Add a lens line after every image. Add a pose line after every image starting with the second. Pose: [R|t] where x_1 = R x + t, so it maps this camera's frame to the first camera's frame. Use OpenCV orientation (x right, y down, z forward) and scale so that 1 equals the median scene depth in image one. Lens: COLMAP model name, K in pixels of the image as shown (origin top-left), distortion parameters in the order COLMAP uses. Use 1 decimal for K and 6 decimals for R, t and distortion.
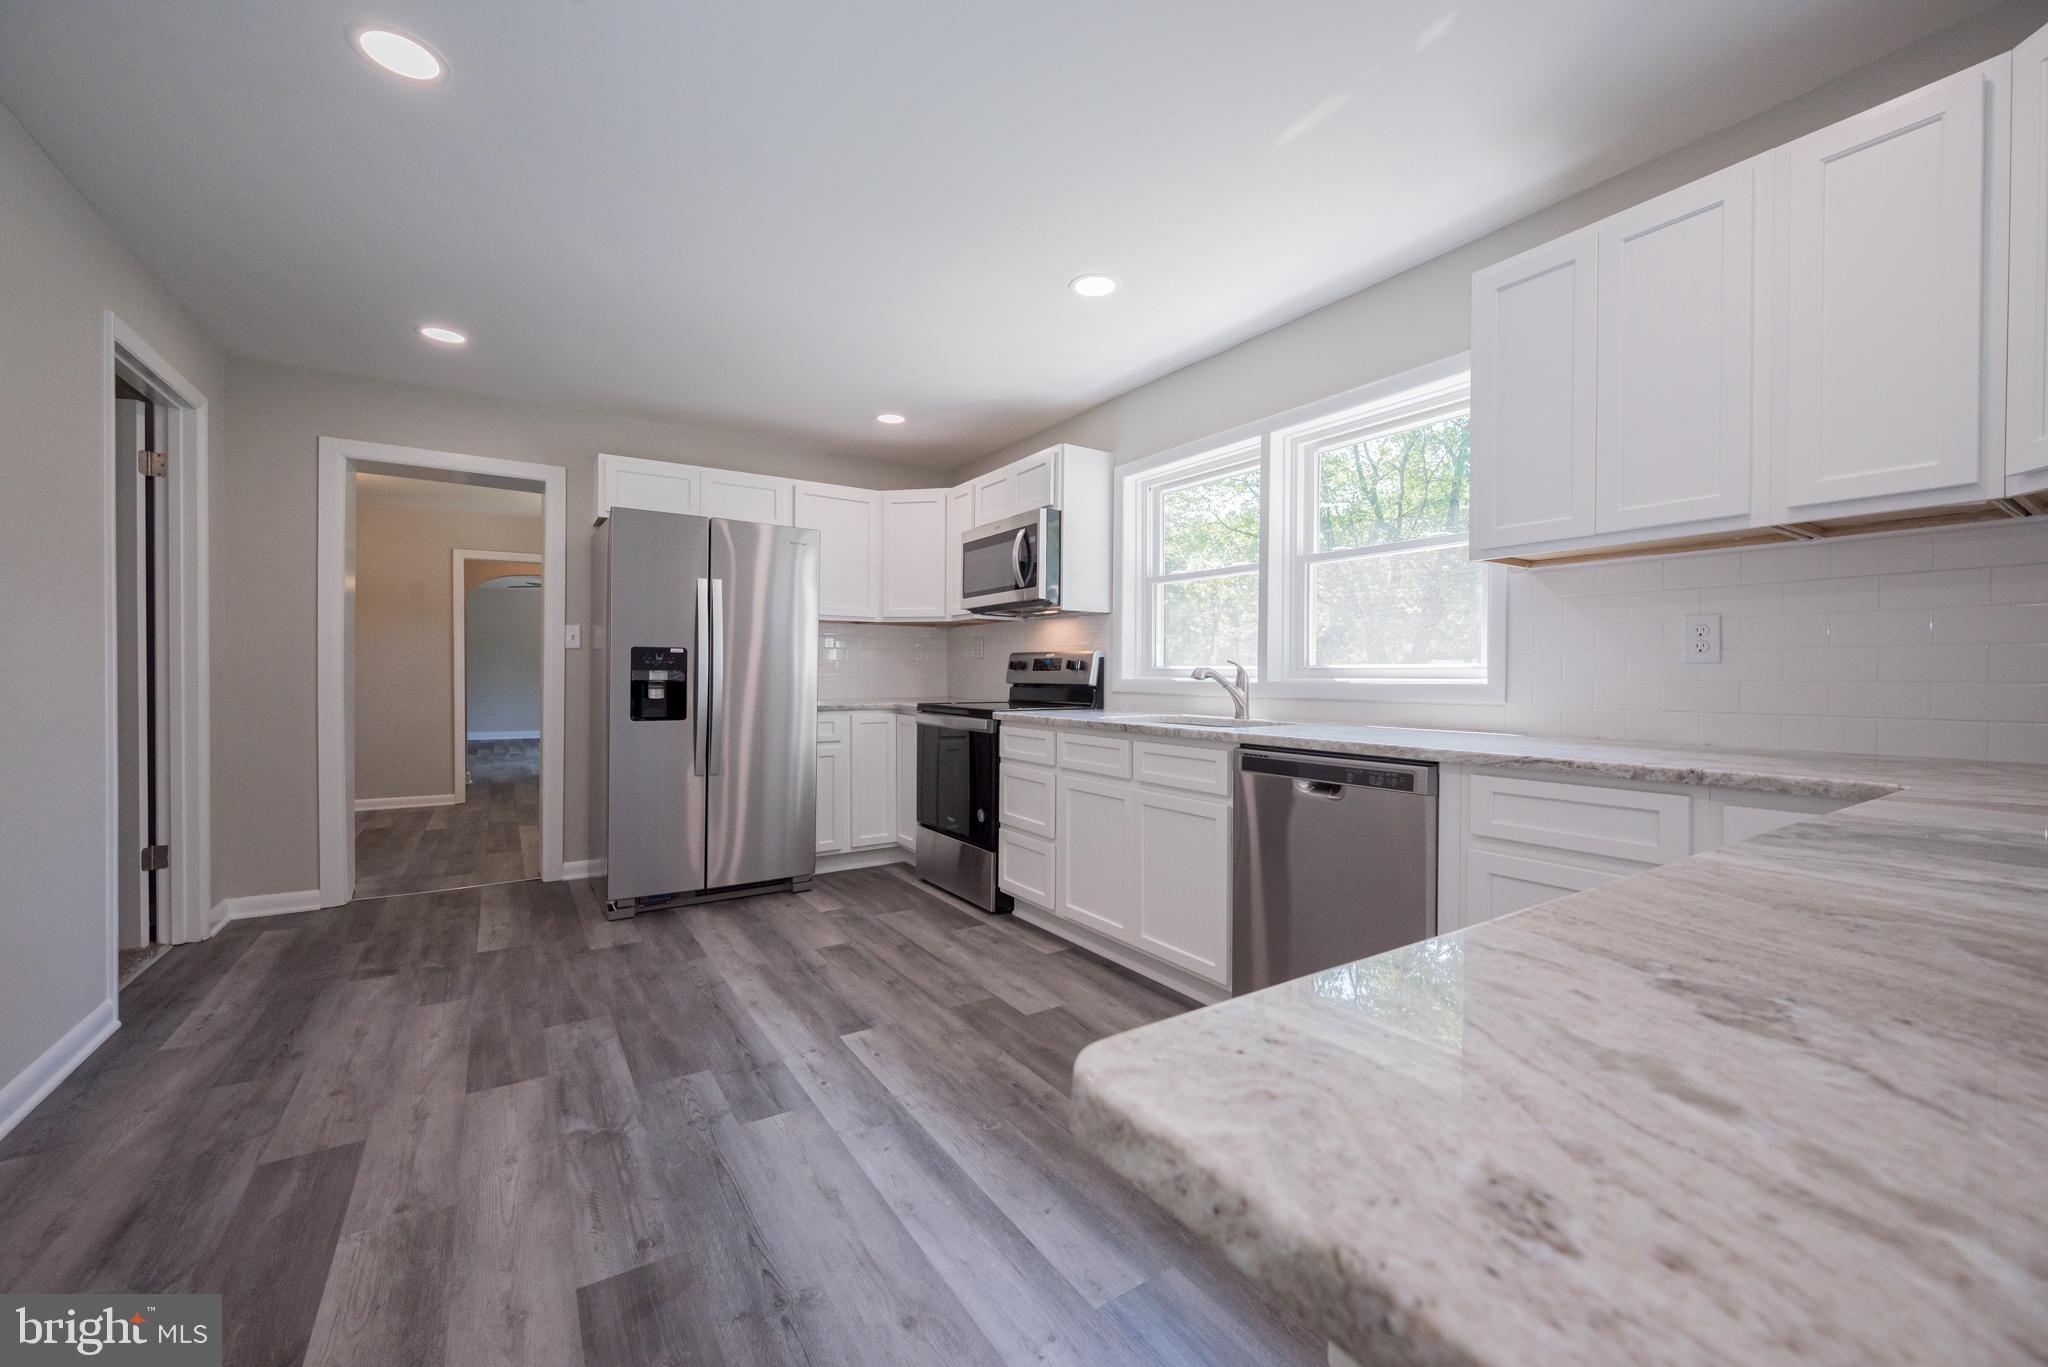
lens RADIAL K [[804.1, 0, 1032.4], [0, 804.1, 679.8], [0, 0, 1]] dist [-0.000517, -0.000549]
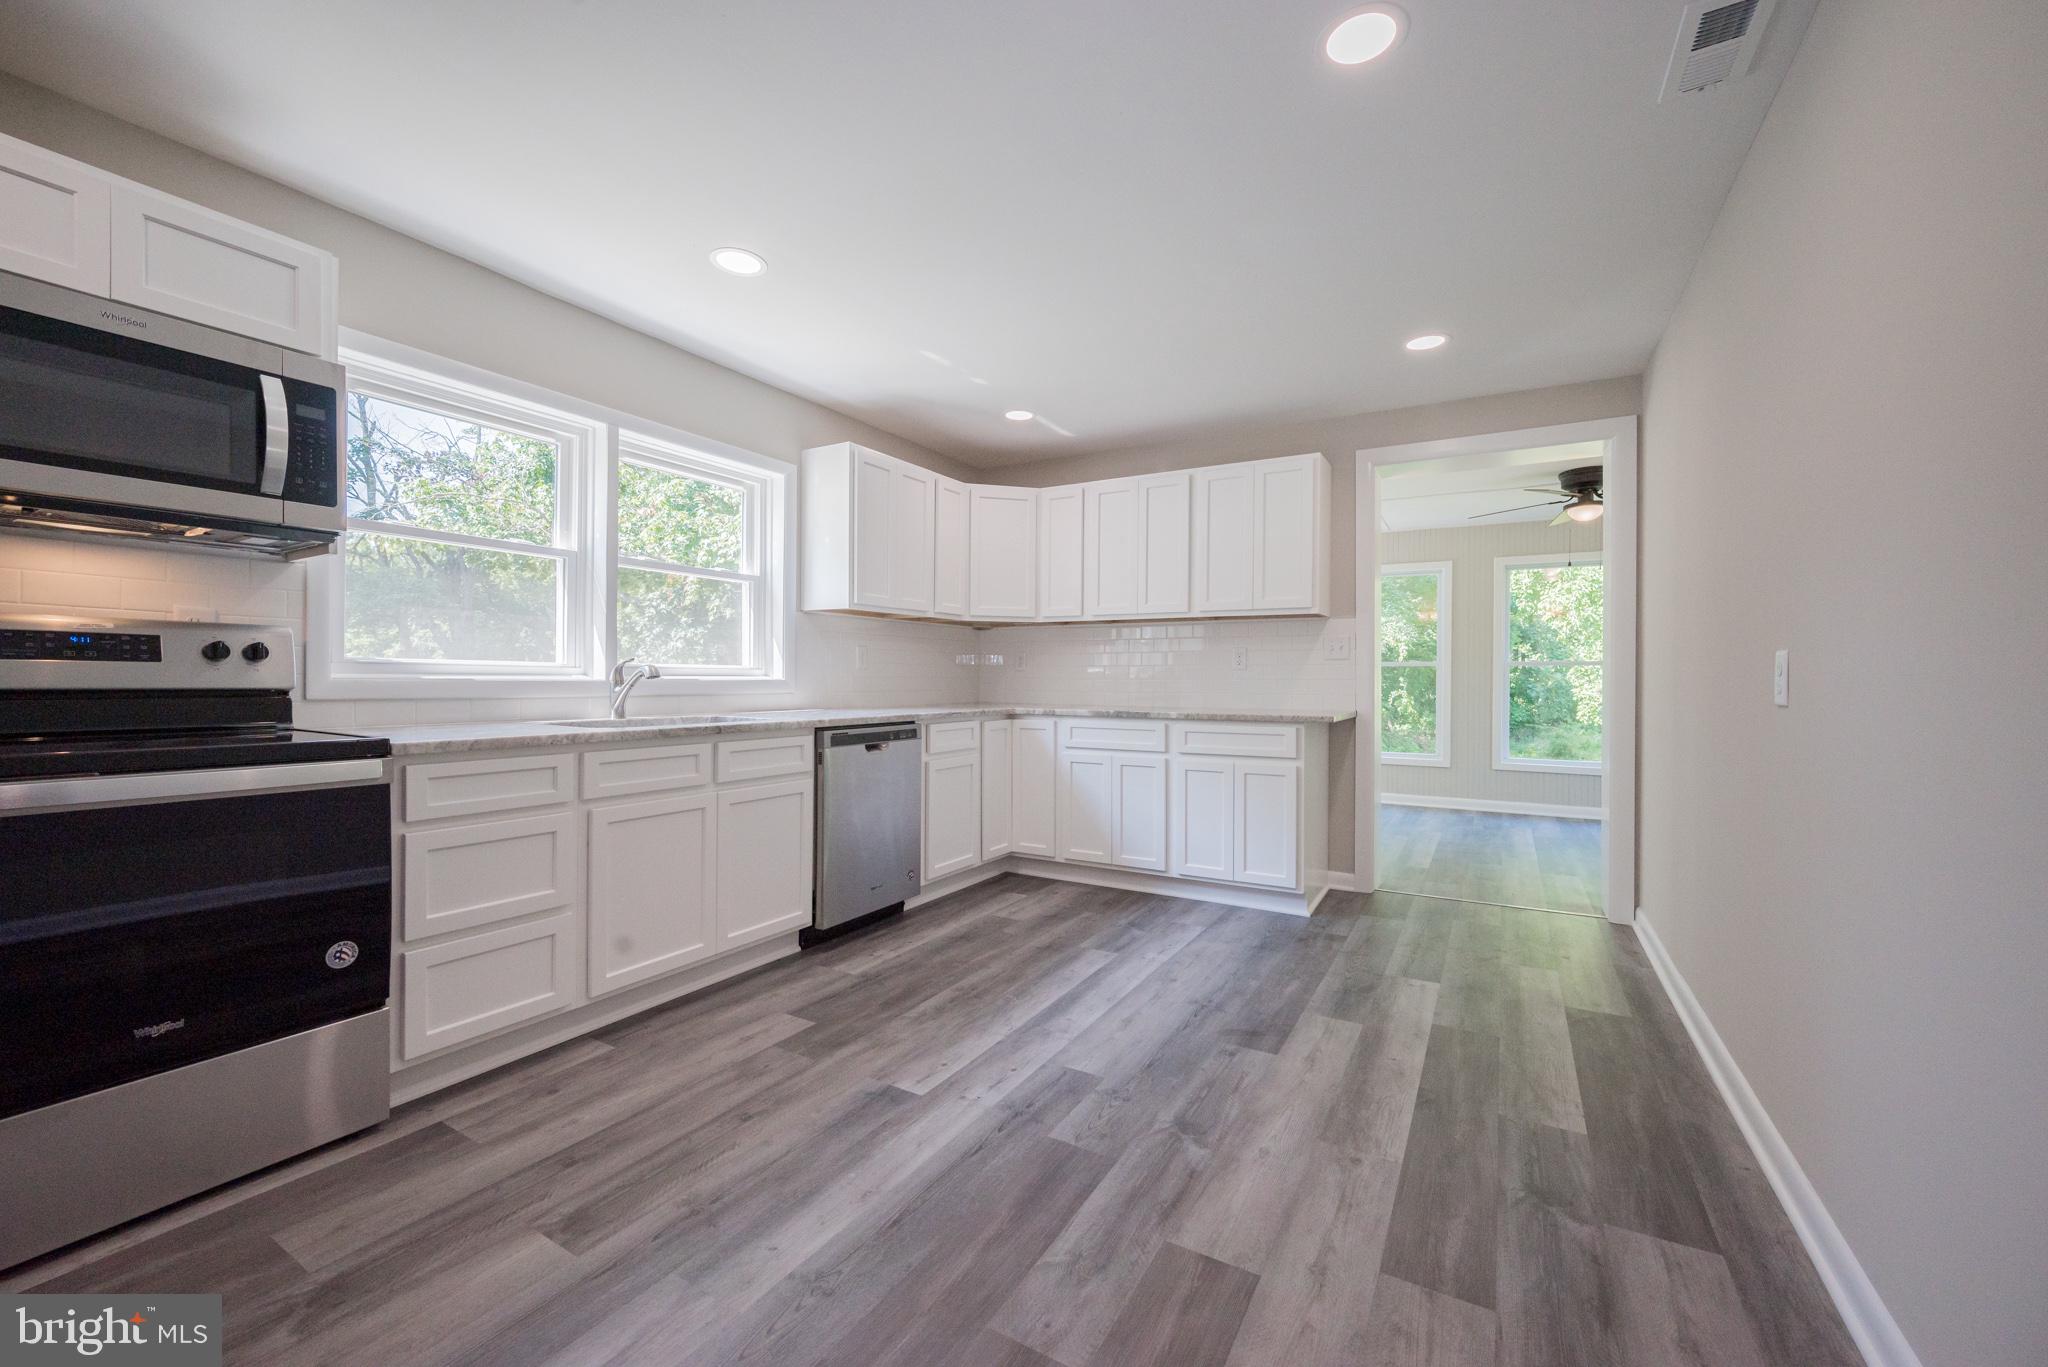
lens RADIAL K [[804.1, 0, 1032.9], [0, 804.1, 681.1], [0, 0, 1]] dist [-0.000517, -0.000549]
pose [[-0.441346, -0.012104, 0.897255, -1.144797], [-0.004222, 0.999926, 0.011413, -0.013173], [-0.897327, 0.001249, -0.441364, 1.371714]]
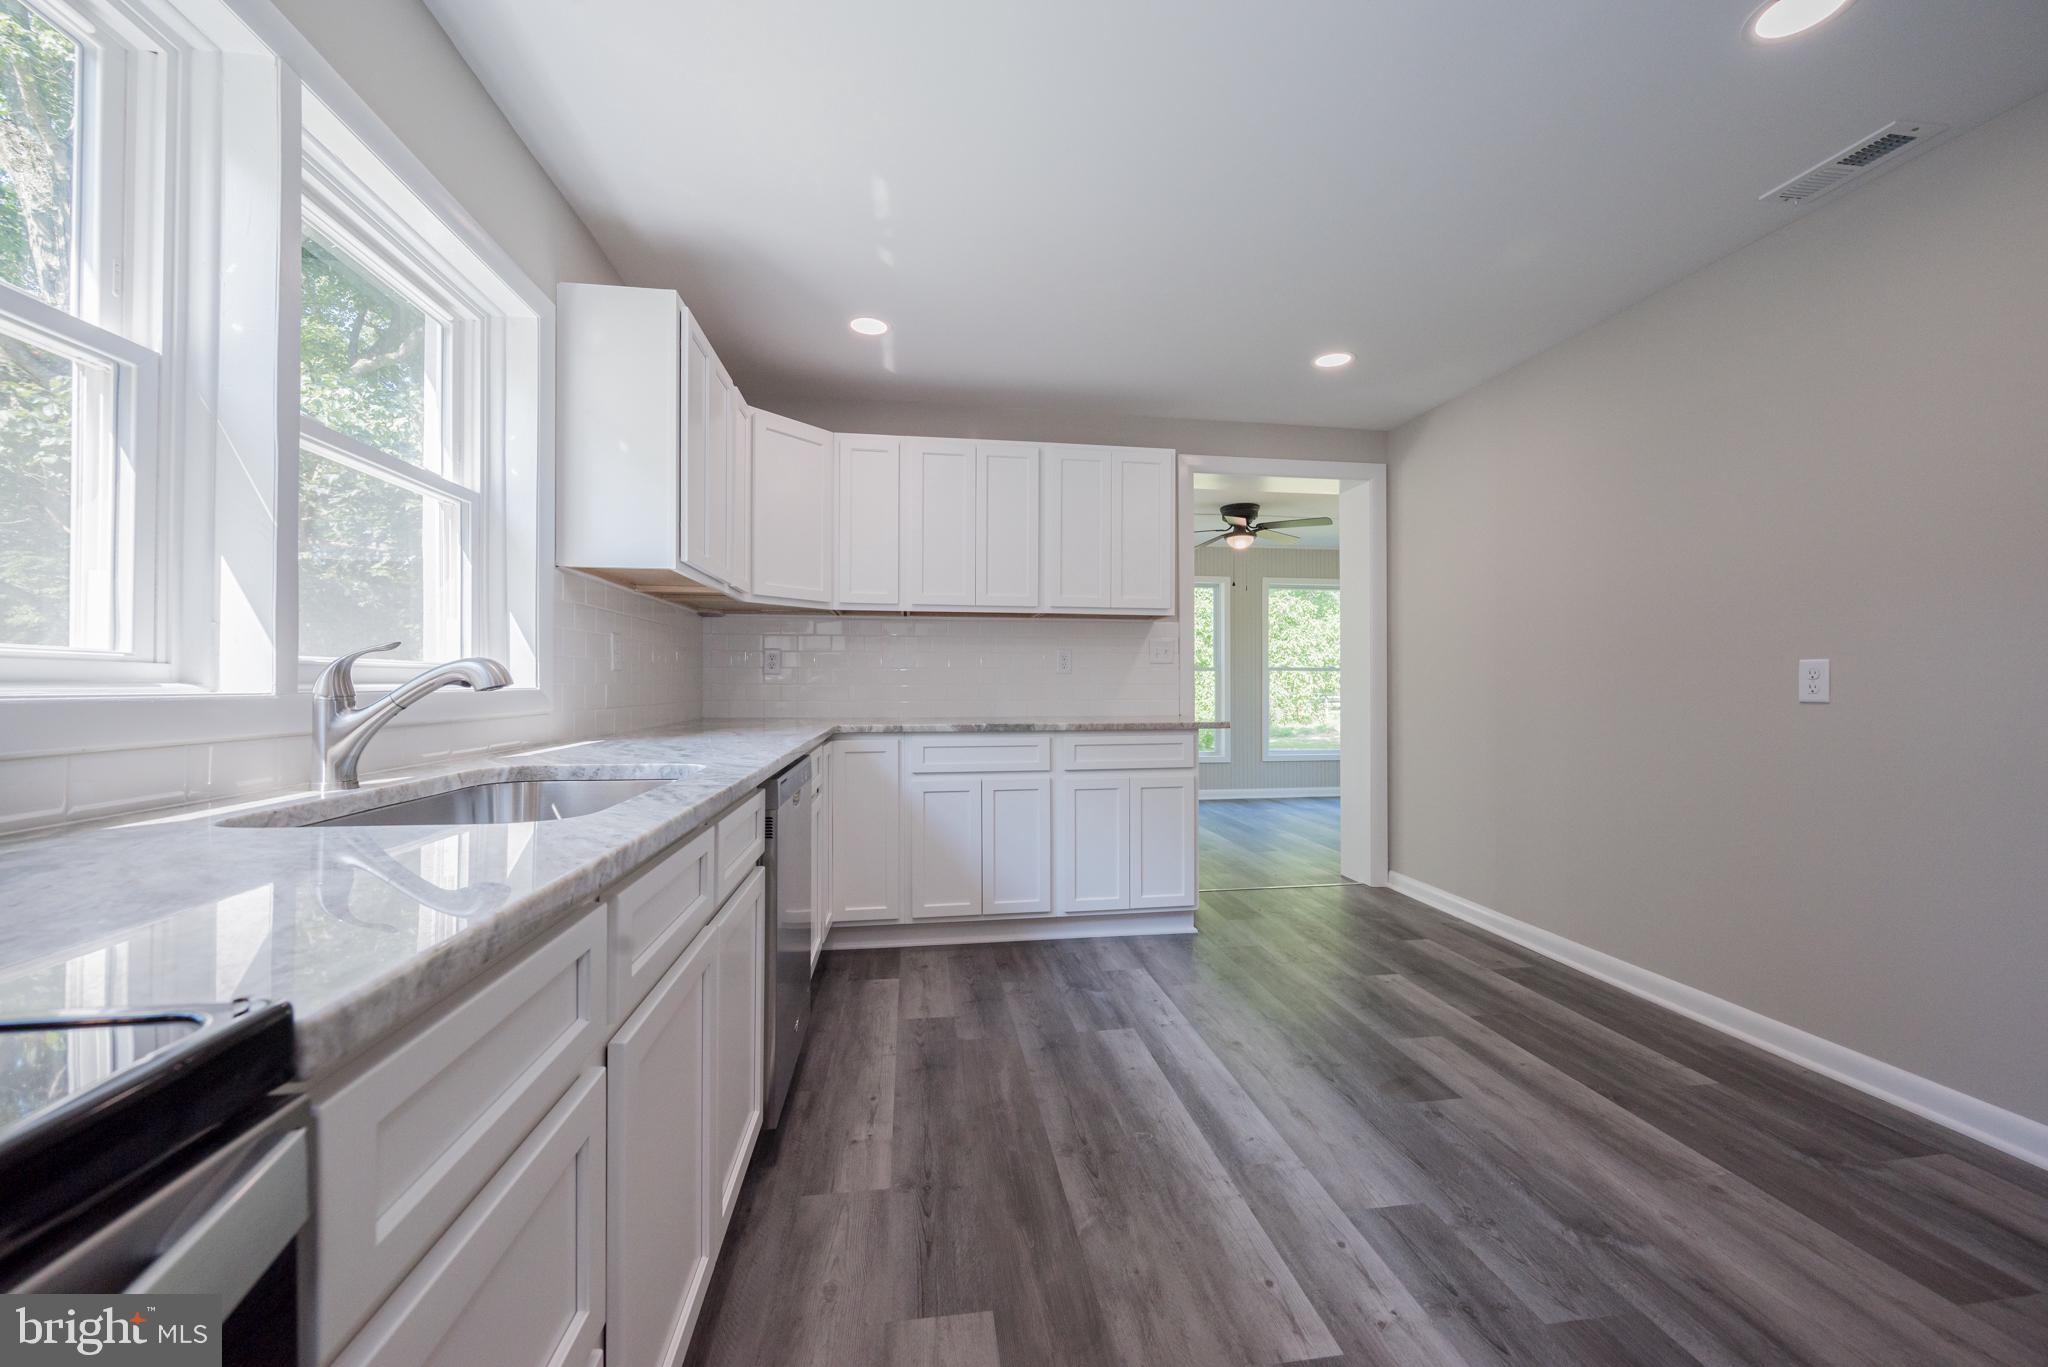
lens RADIAL K [[804.1, 0, 1034.6], [0, 804.1, 680.5], [0, 0, 1]] dist [-0.000517, -0.000549]
pose [[-0.907600, -0.005708, 0.419798, -0.296420], [-0.005006, 0.999984, 0.002775, -0.009479], [-0.419807, 0.000417, -0.907613, 1.696842]]
